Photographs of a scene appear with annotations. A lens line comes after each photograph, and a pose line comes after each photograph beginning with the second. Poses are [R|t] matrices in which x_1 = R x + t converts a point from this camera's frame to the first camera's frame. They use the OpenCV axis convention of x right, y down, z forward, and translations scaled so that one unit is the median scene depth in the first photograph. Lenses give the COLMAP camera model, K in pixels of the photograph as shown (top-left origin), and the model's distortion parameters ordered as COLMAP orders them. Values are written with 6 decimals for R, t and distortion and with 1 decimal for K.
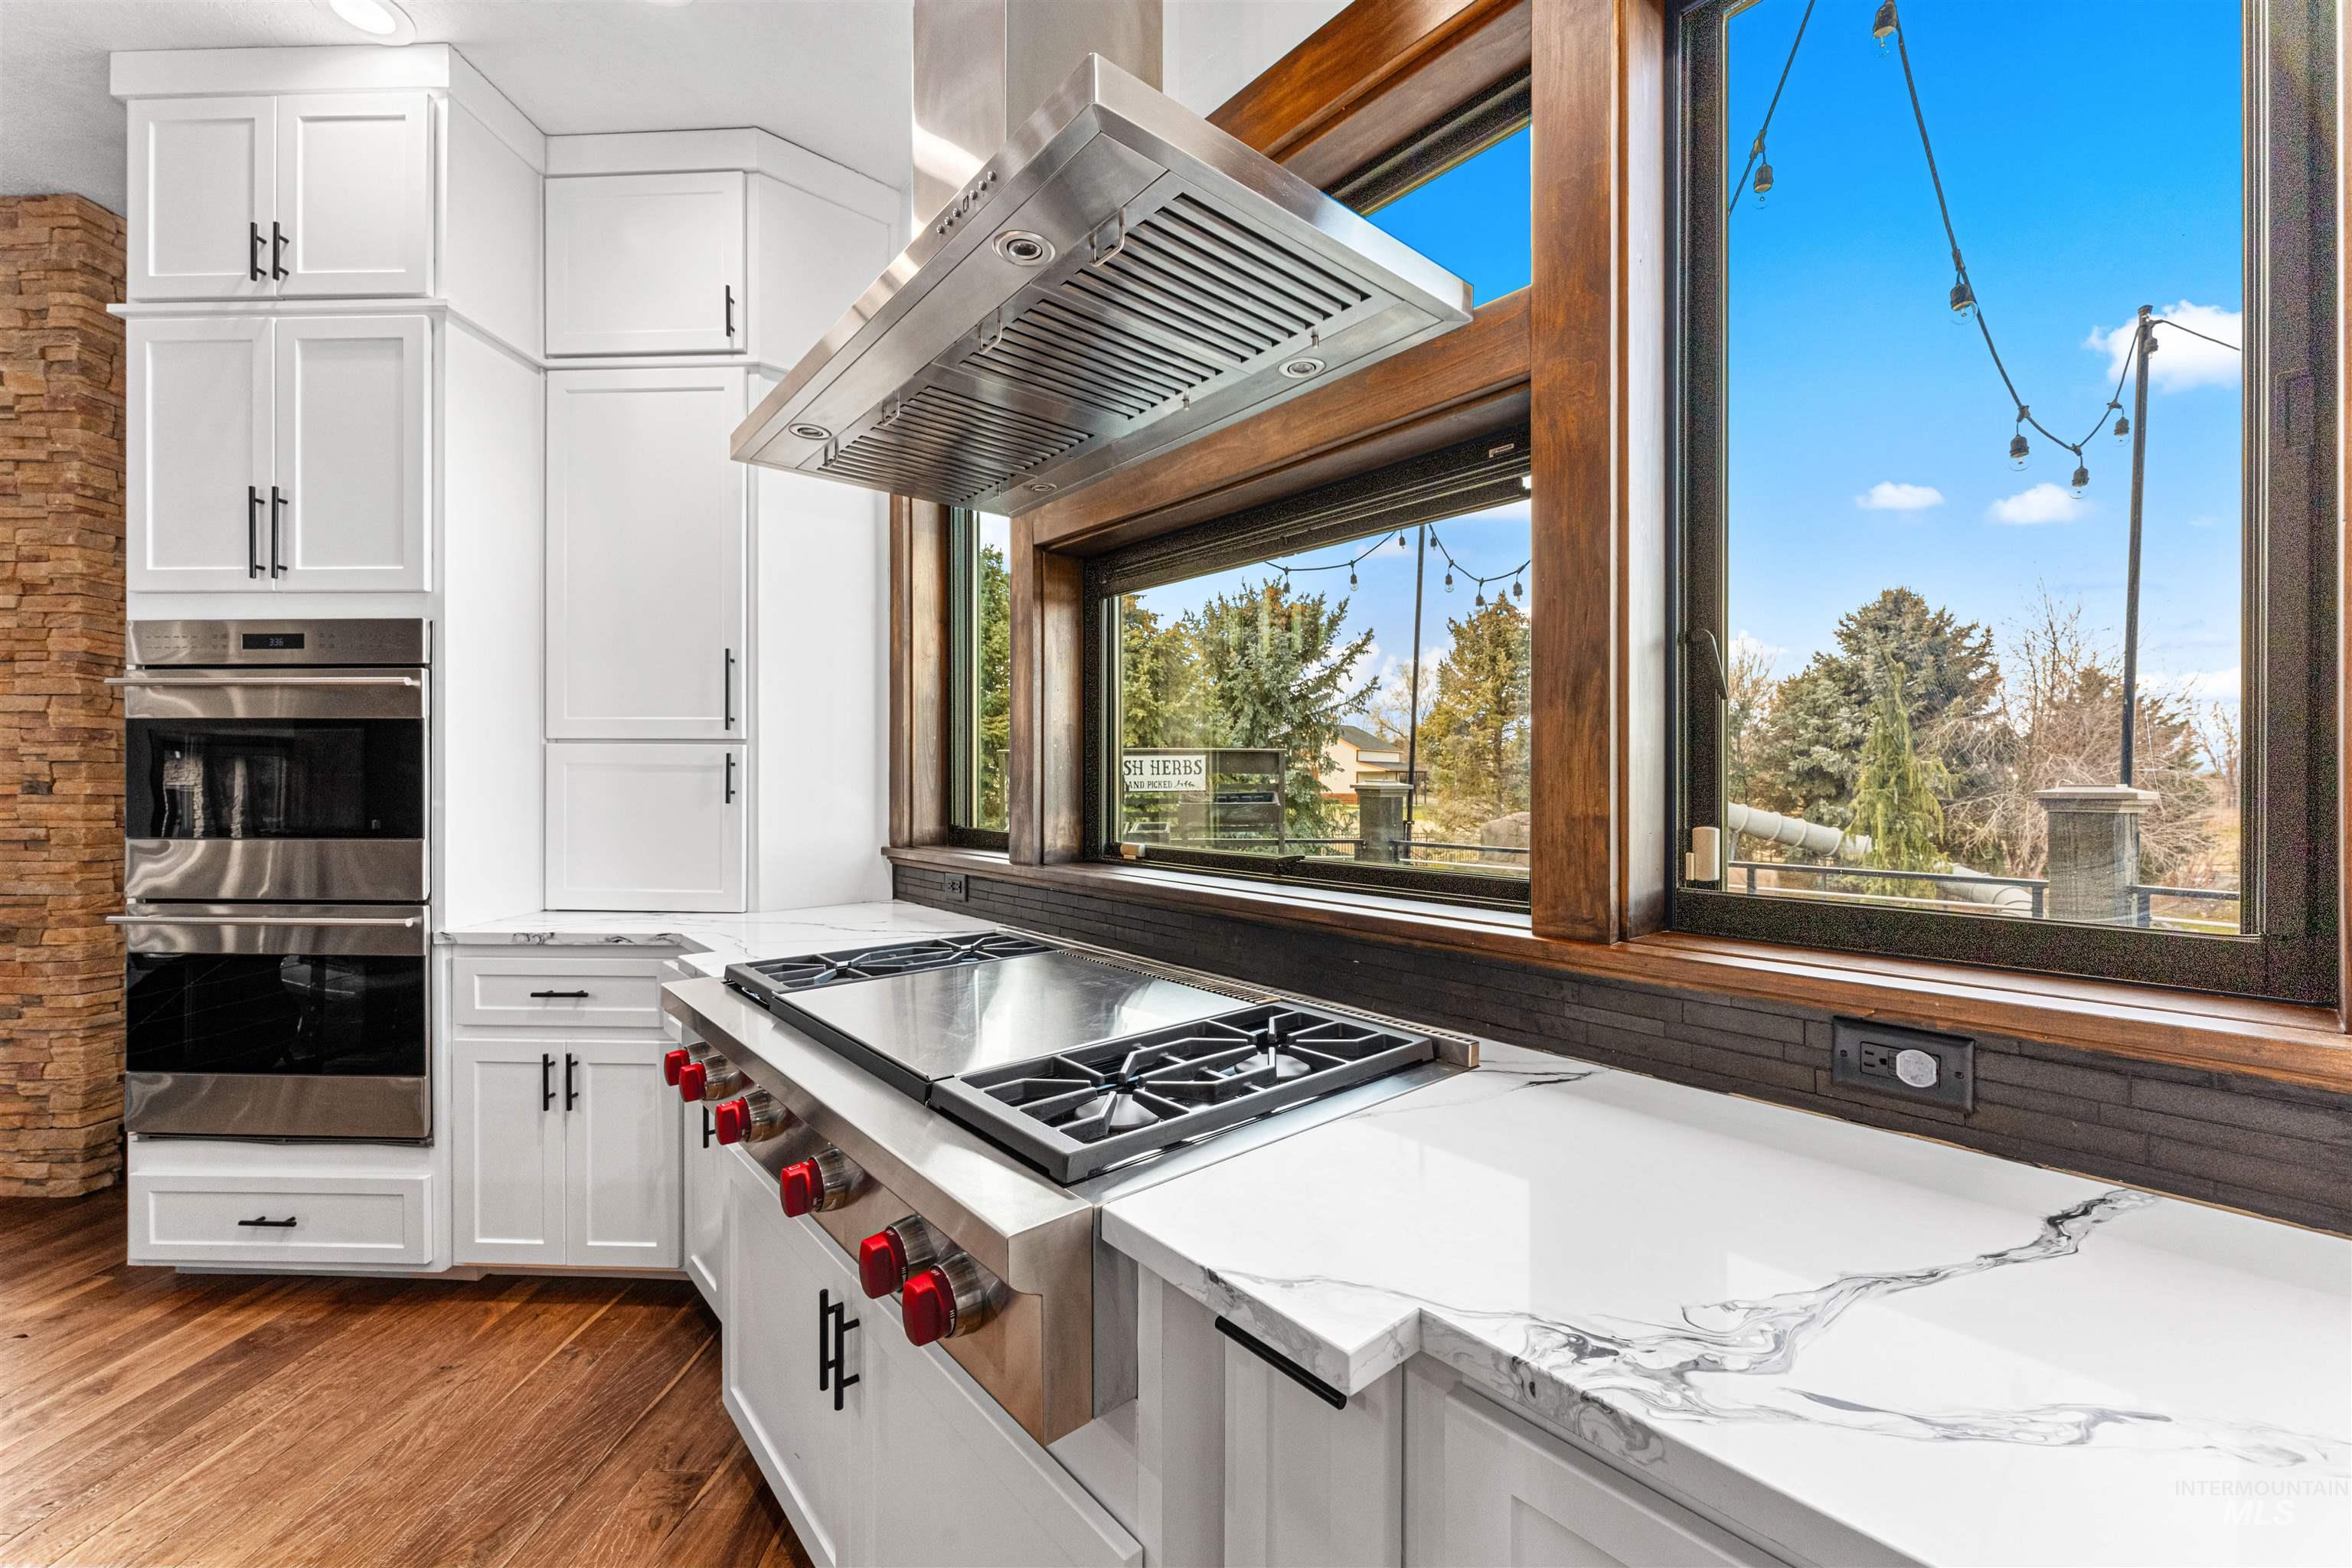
lens RADIAL K [[948.3, 0, 1184.3], [0, 948.3, 794.2], [0, 0, 1]] dist [0.000585, -0.000011]
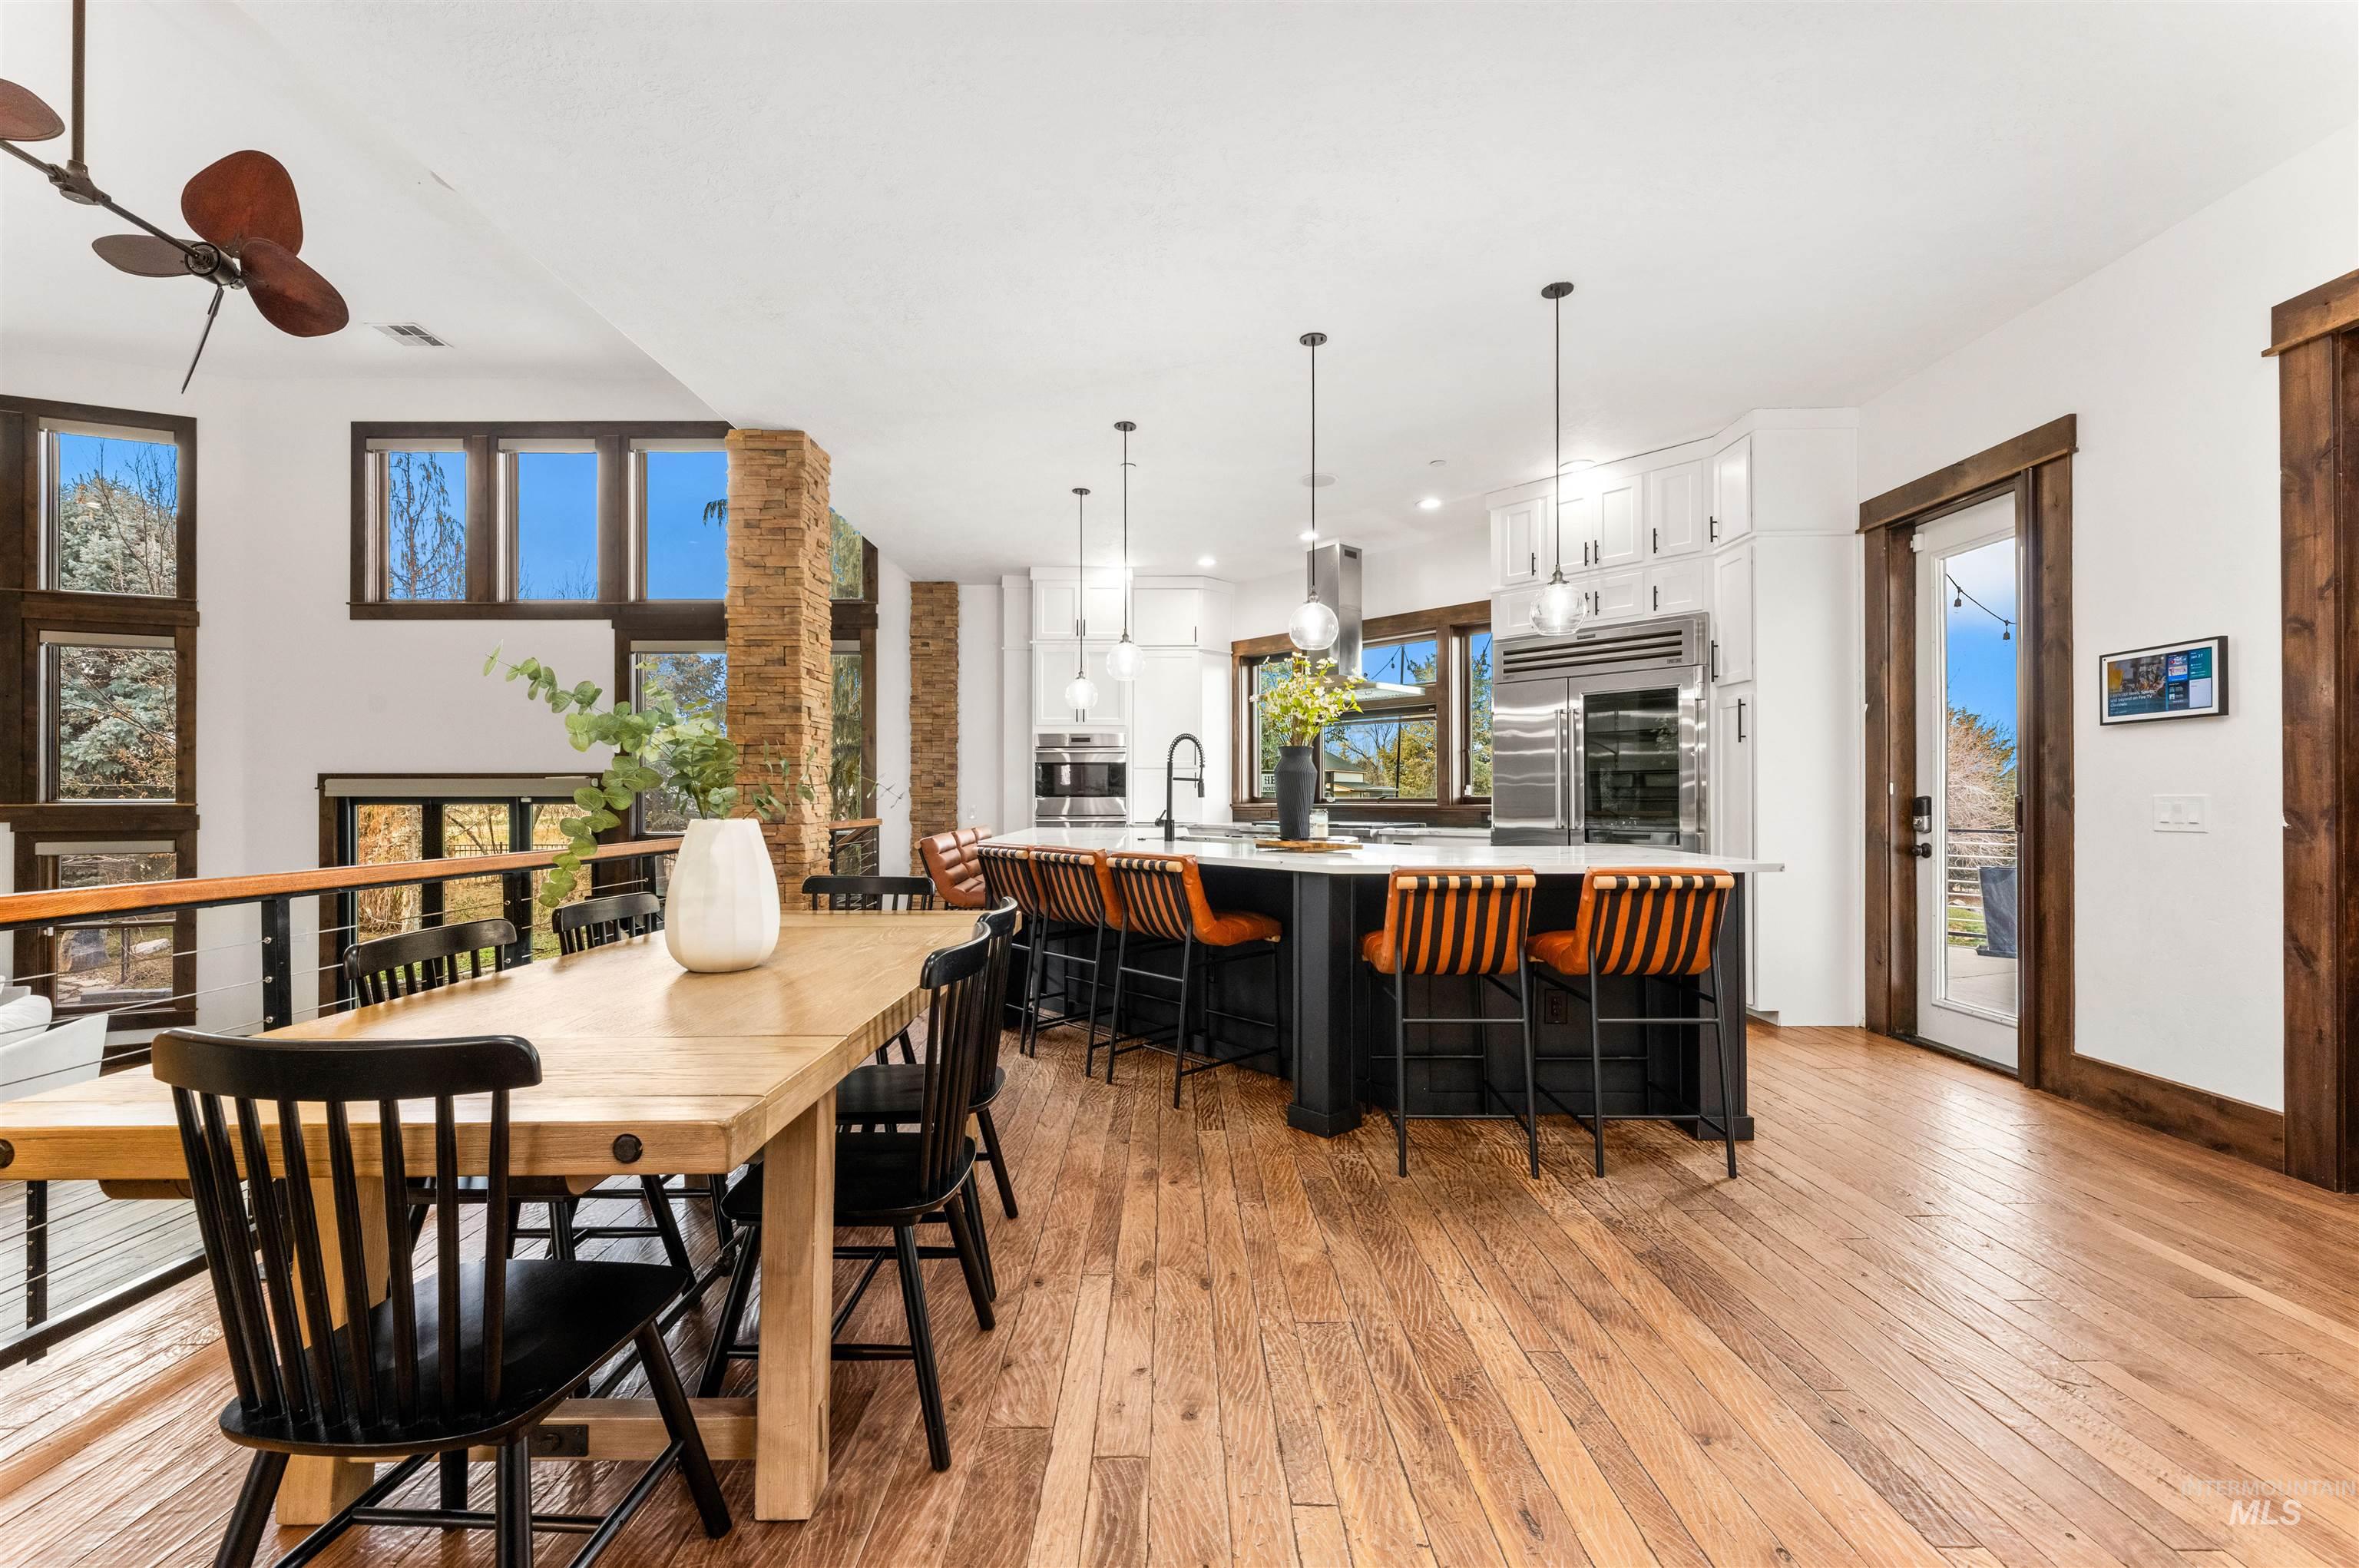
lens RADIAL K [[951.1, 0, 1187.8], [0, 951.1, 794.3], [0, 0, 1]] dist [0.000585, -0.000011]
pose [[0.999042, -0.002721, 0.043677, -0.716424], [0.003681, 0.999753, -0.021907, 0.111380], [-0.043607, 0.022047, 0.998805, -2.427822]]
